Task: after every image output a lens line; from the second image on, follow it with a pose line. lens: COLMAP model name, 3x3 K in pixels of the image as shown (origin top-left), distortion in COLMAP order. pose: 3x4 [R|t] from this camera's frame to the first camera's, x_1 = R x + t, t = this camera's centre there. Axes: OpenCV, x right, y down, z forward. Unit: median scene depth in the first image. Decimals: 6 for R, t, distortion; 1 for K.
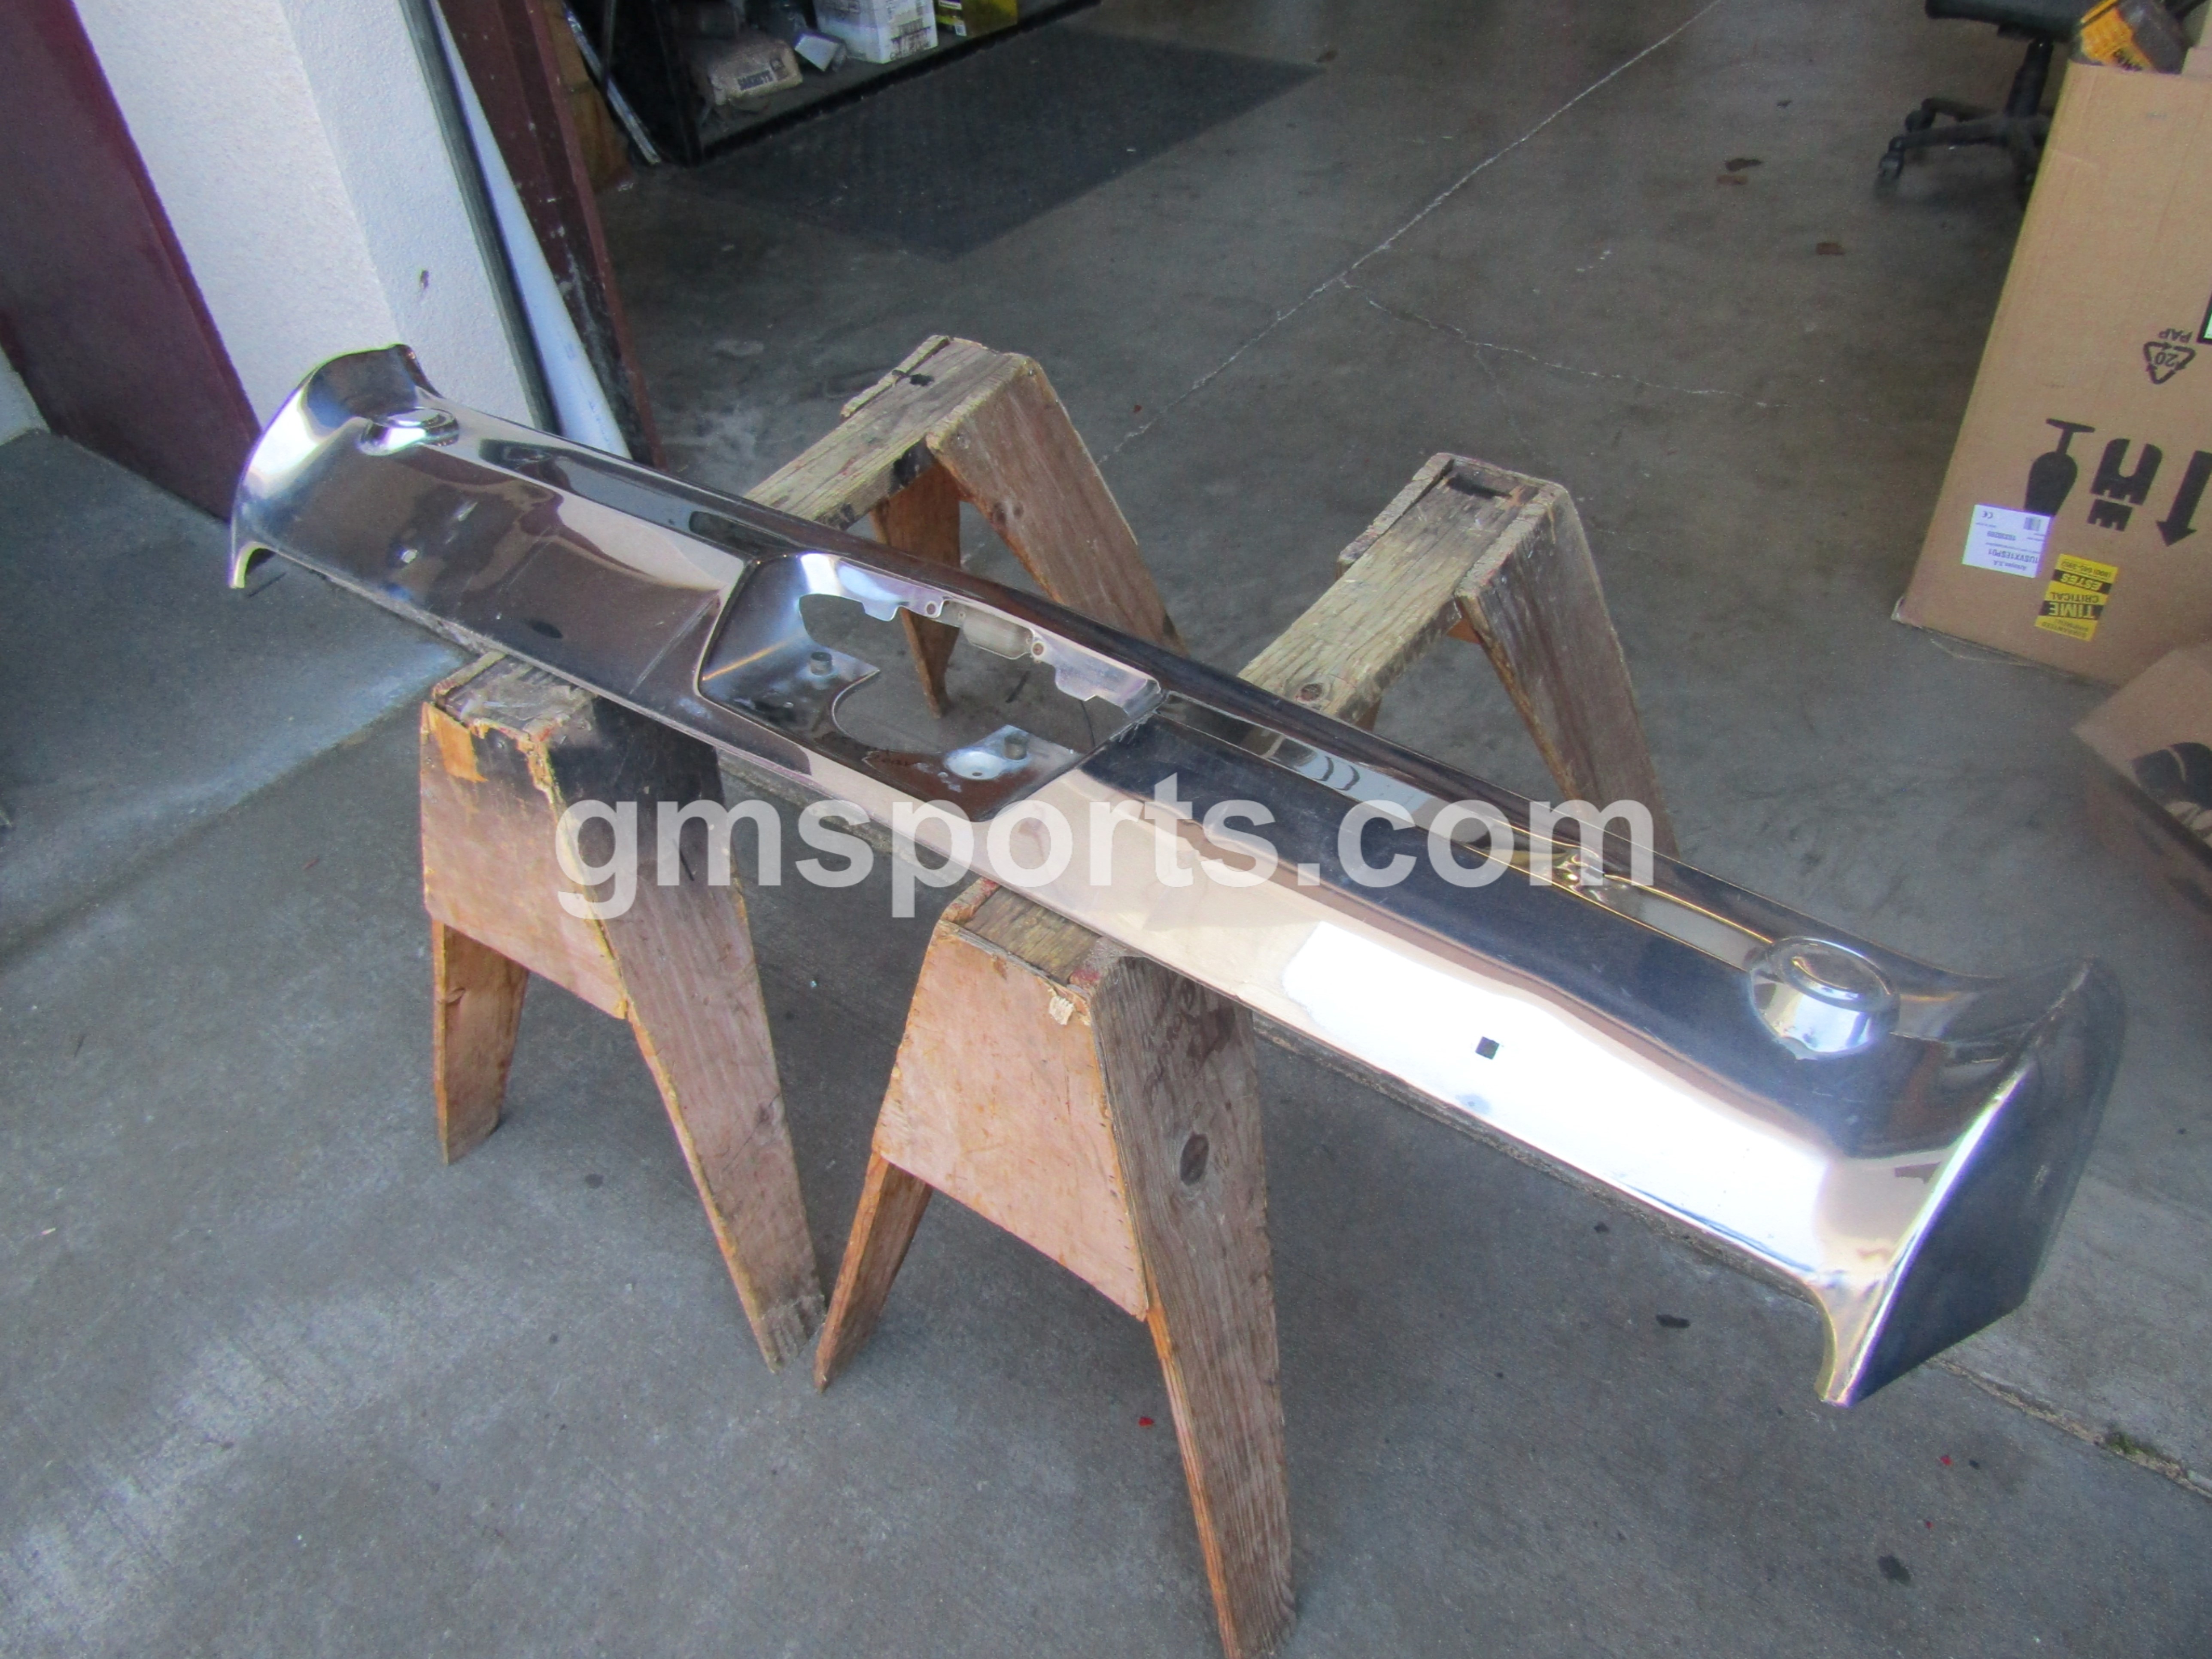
lens RADIAL K [[1583.0, 0, 1106.3], [0, 1583.0, 831.0], [0, 0, 1]] dist [-0.006837, 0.003151]
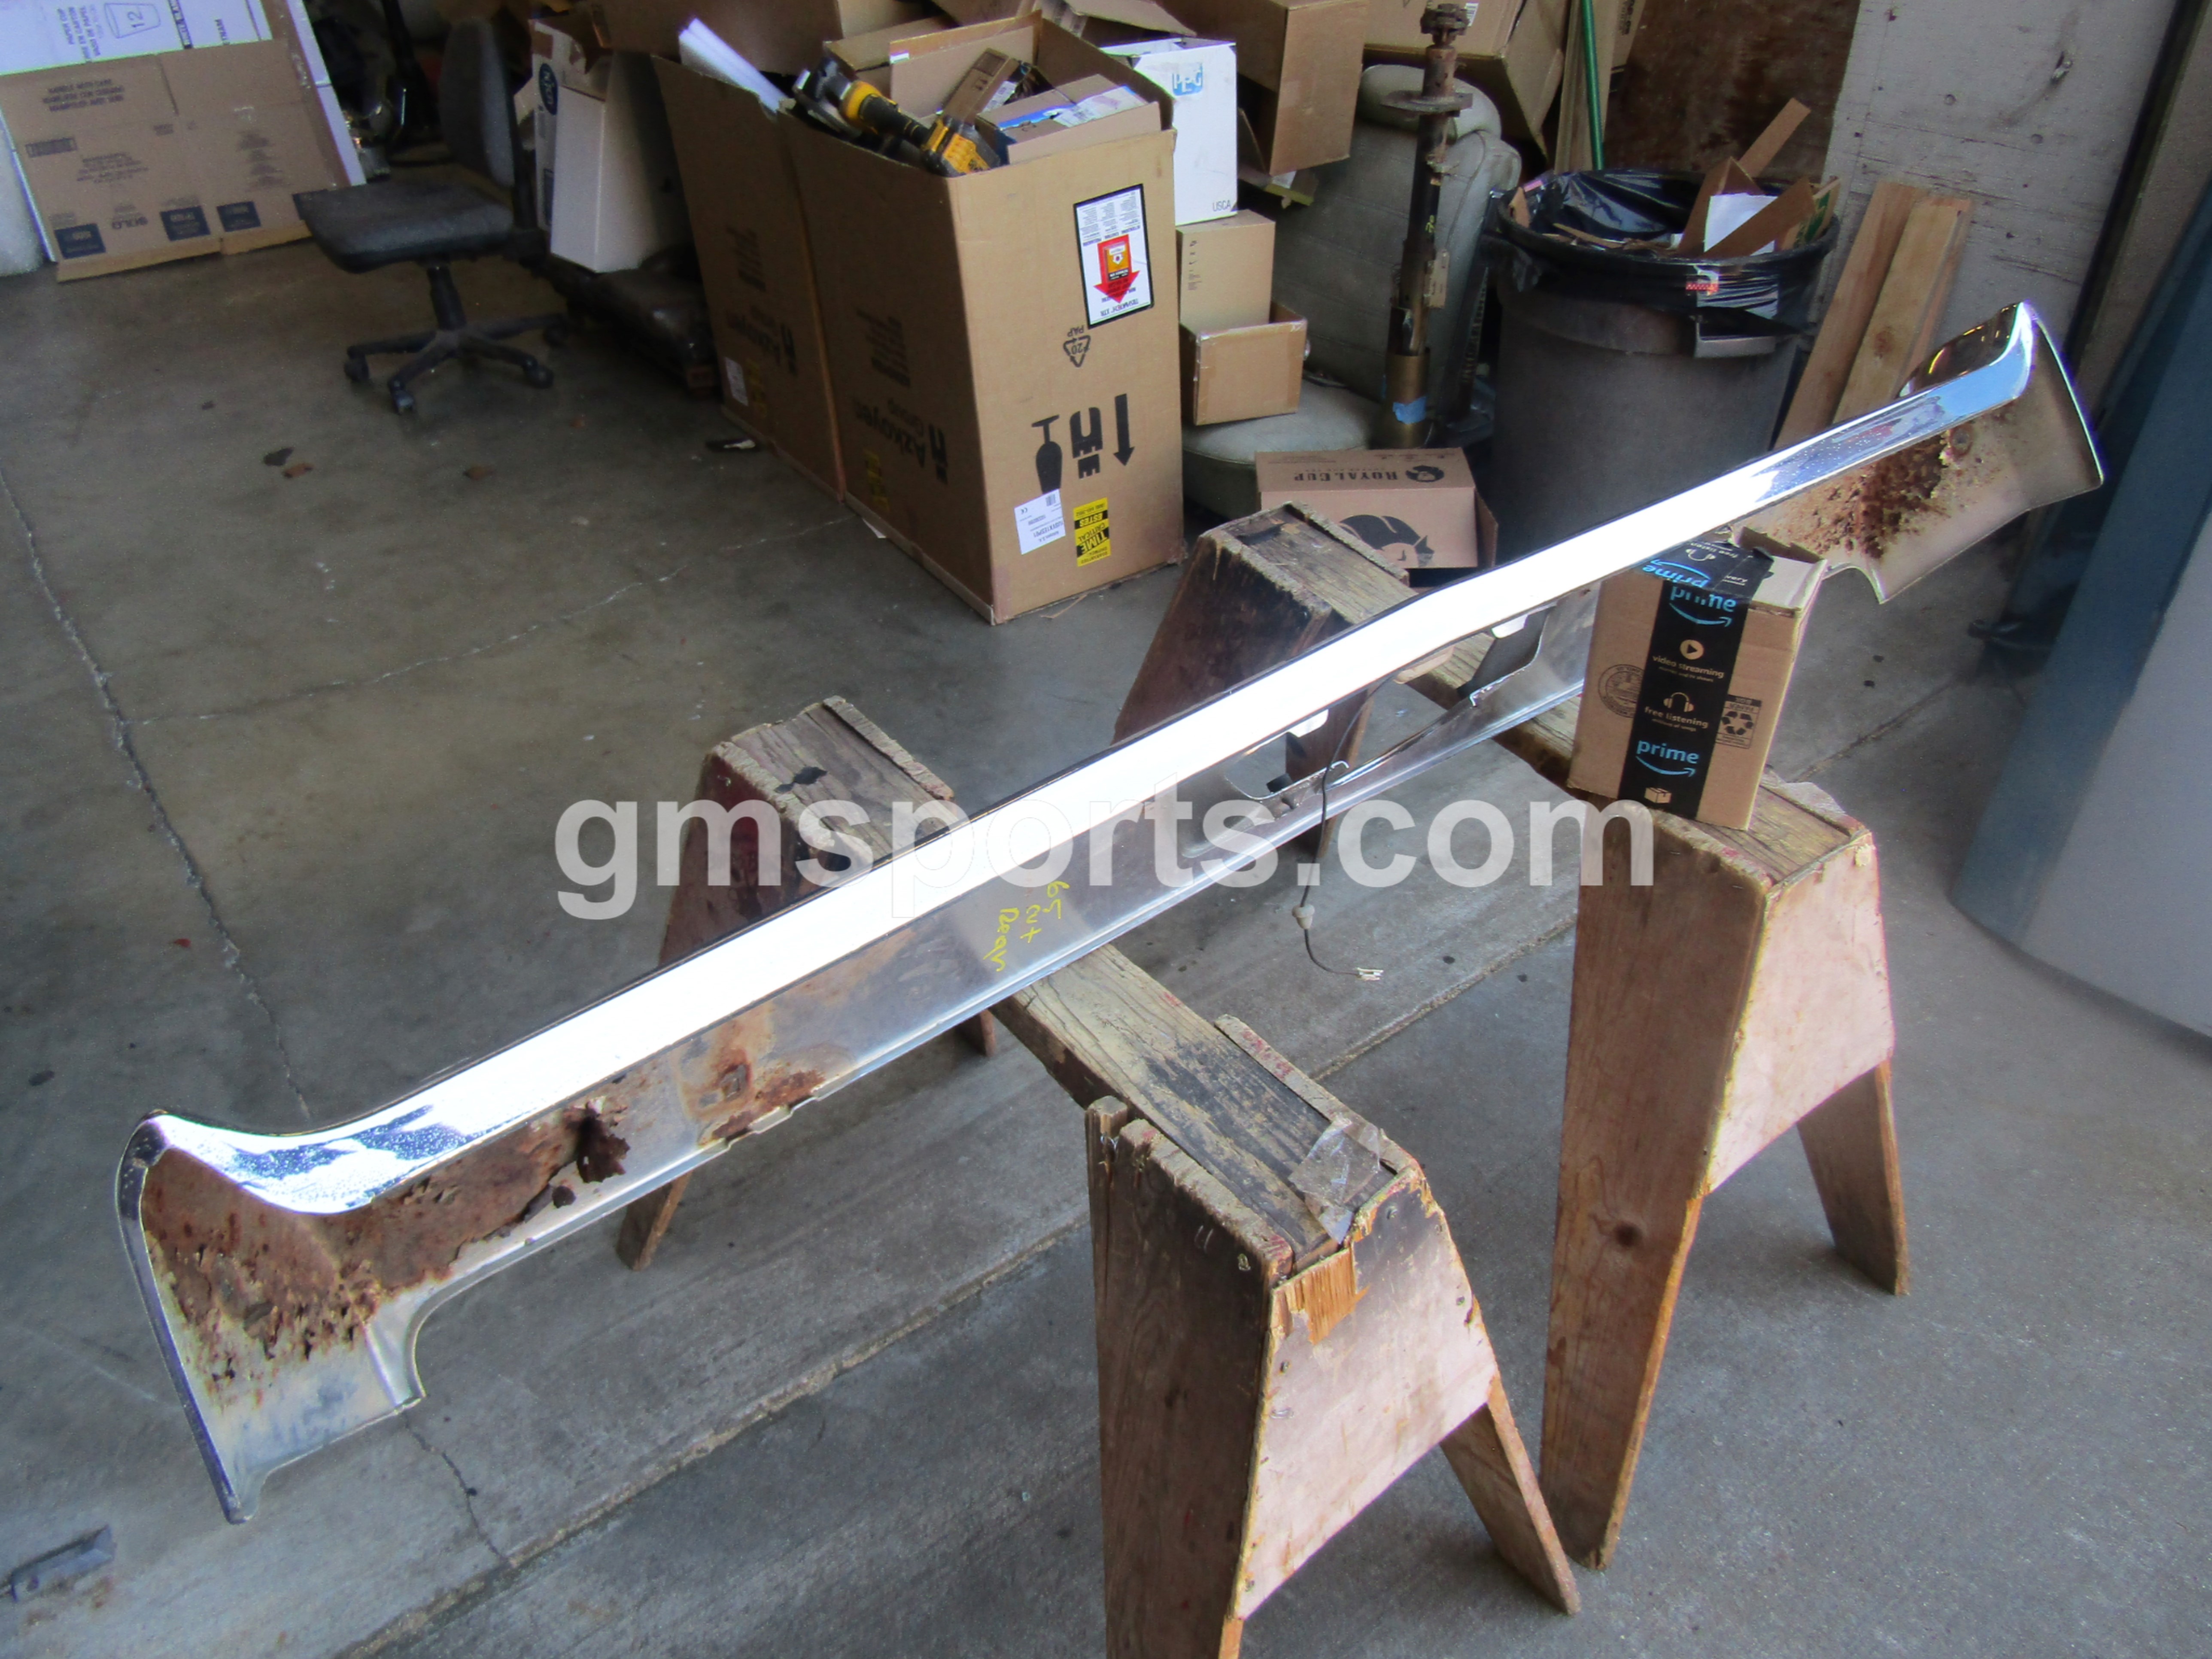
lens RADIAL K [[1583.0, 0, 1114.6], [0, 1583.0, 828.0], [0, 0, 1]] dist [-0.006837, 0.003151]
pose [[0.298163, -0.537425, 0.788843, -0.741713], [0.650360, 0.719296, 0.244223, -0.370291], [-0.698663, 0.440214, 0.563987, 0.454404]]
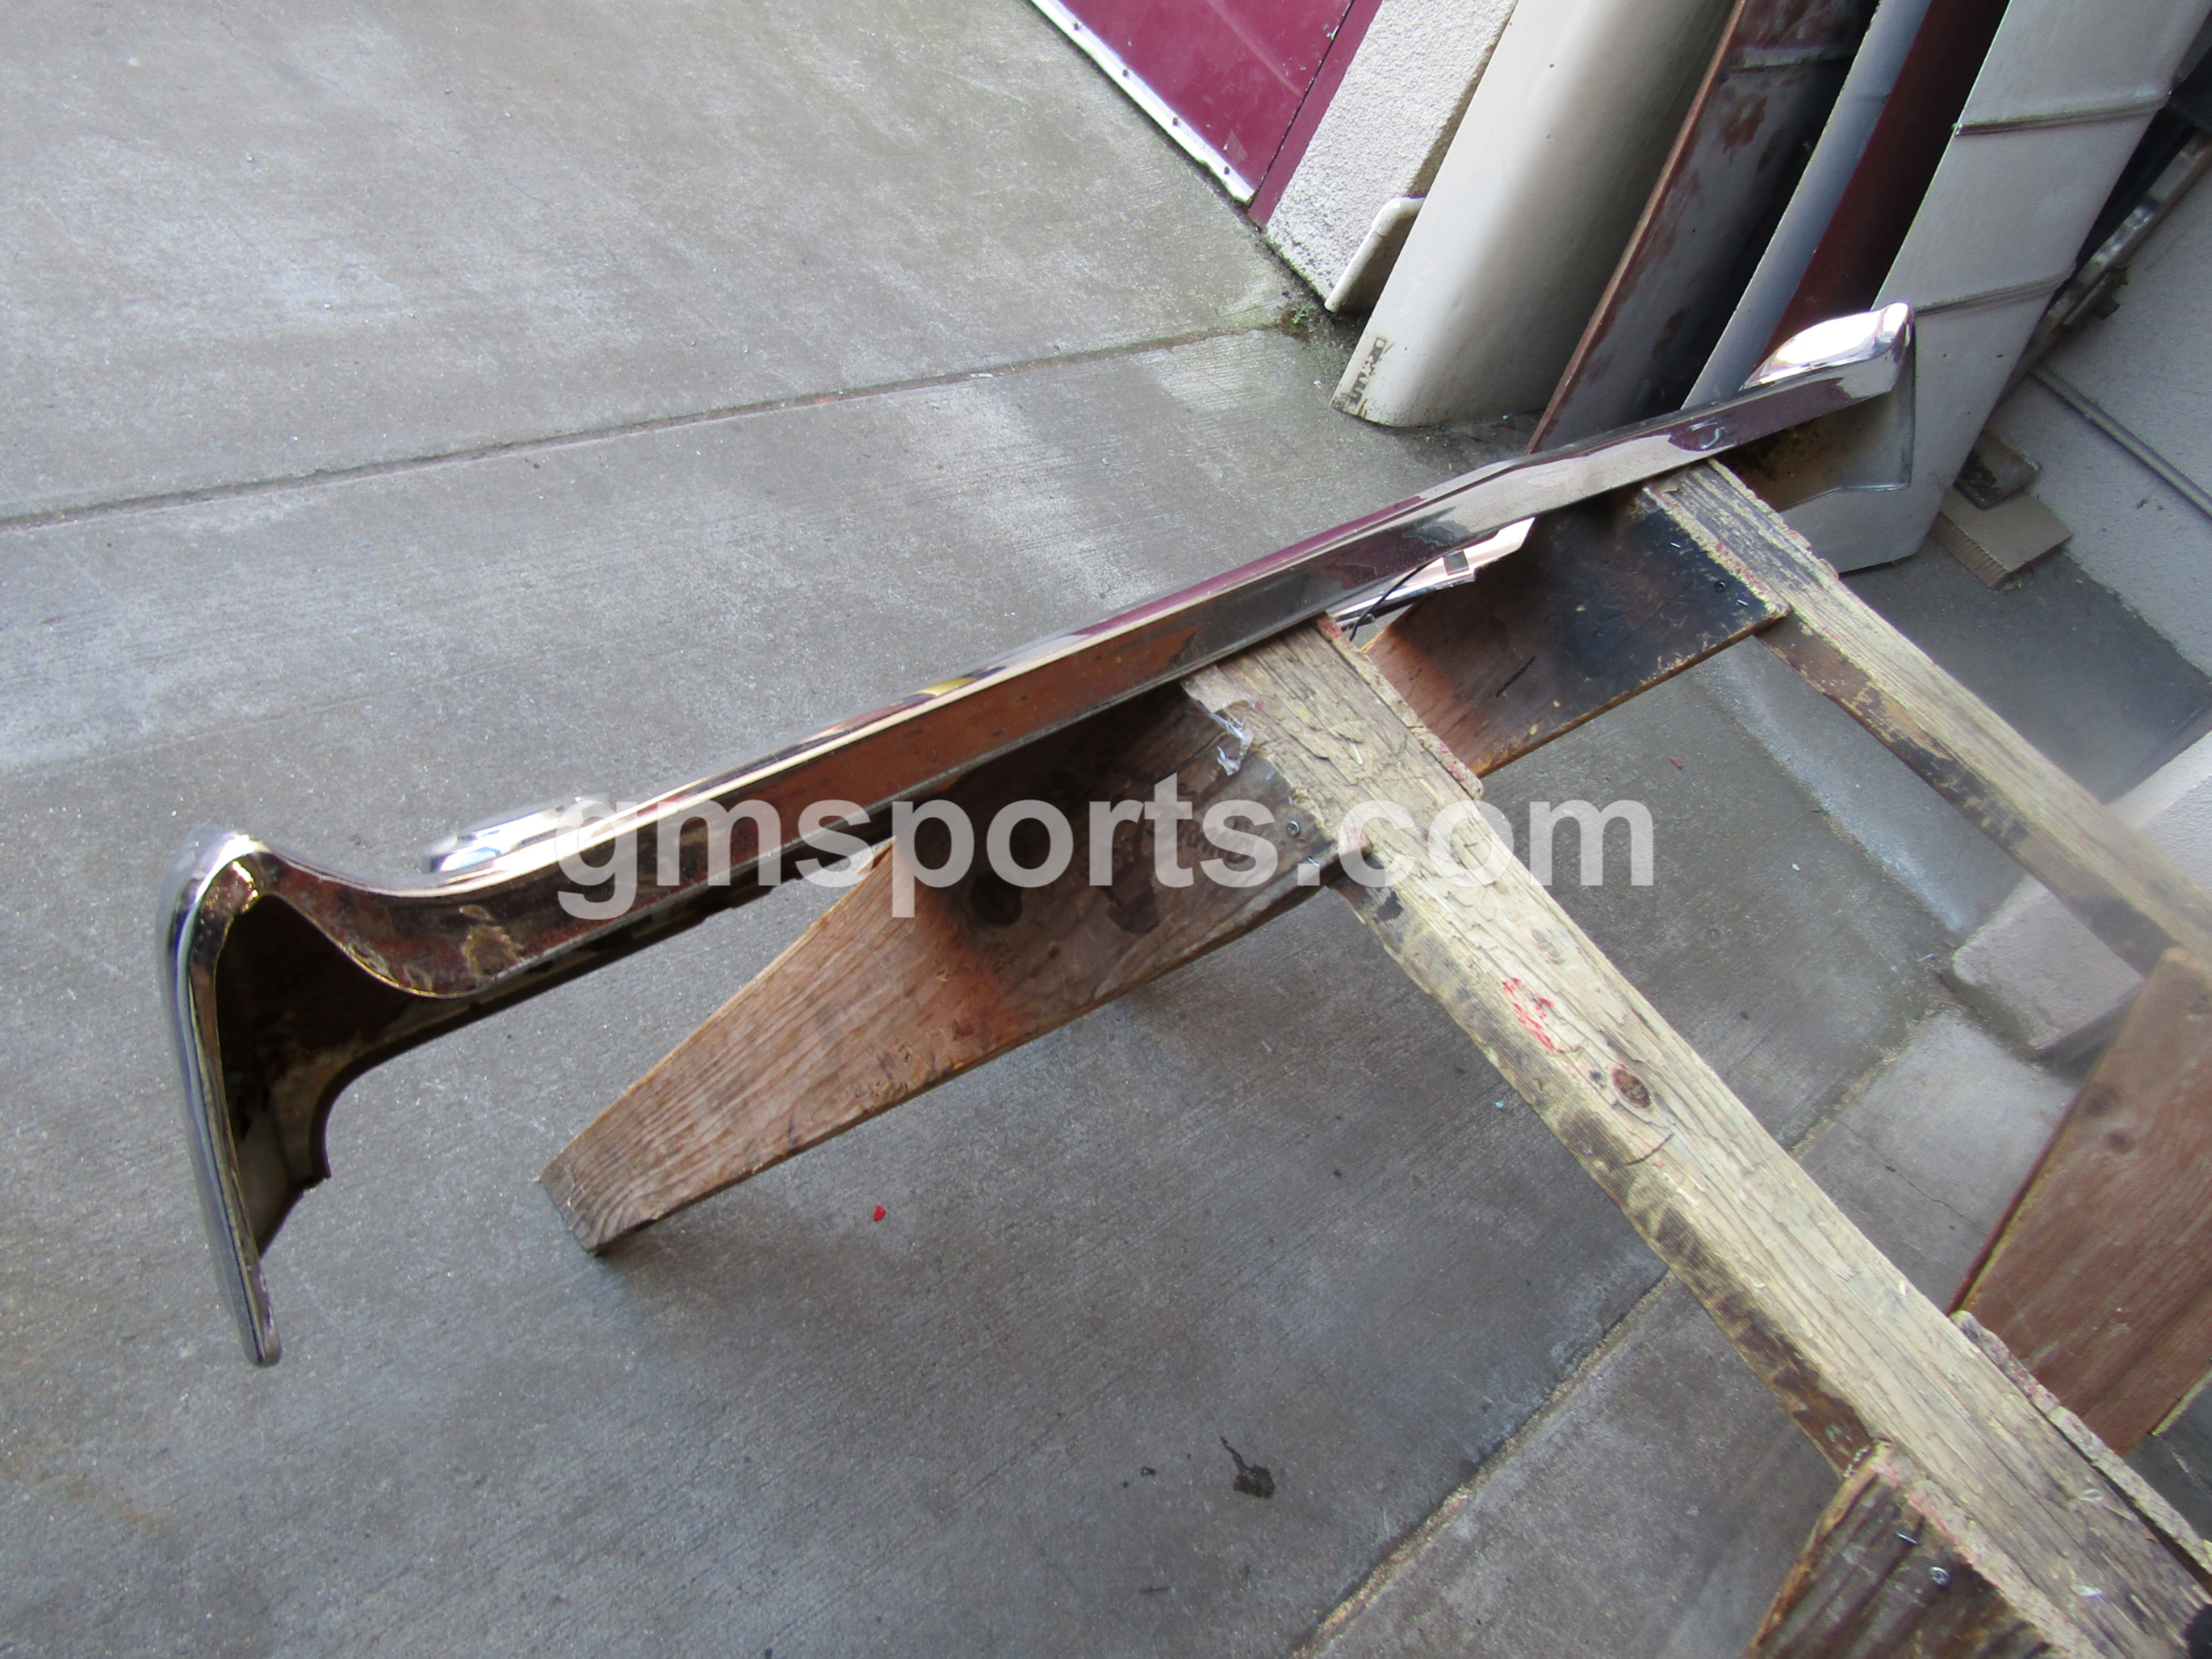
lens RADIAL K [[1583.0, 0, 1105.6], [0, 1583.0, 841.0], [0, 0, 1]] dist [-0.006837, 0.003151]
pose [[-0.232836, 0.710507, -0.664054, 0.400307], [-0.877498, 0.140887, 0.458419, -0.157344], [0.419266, 0.689442, 0.590665, 0.367015]]
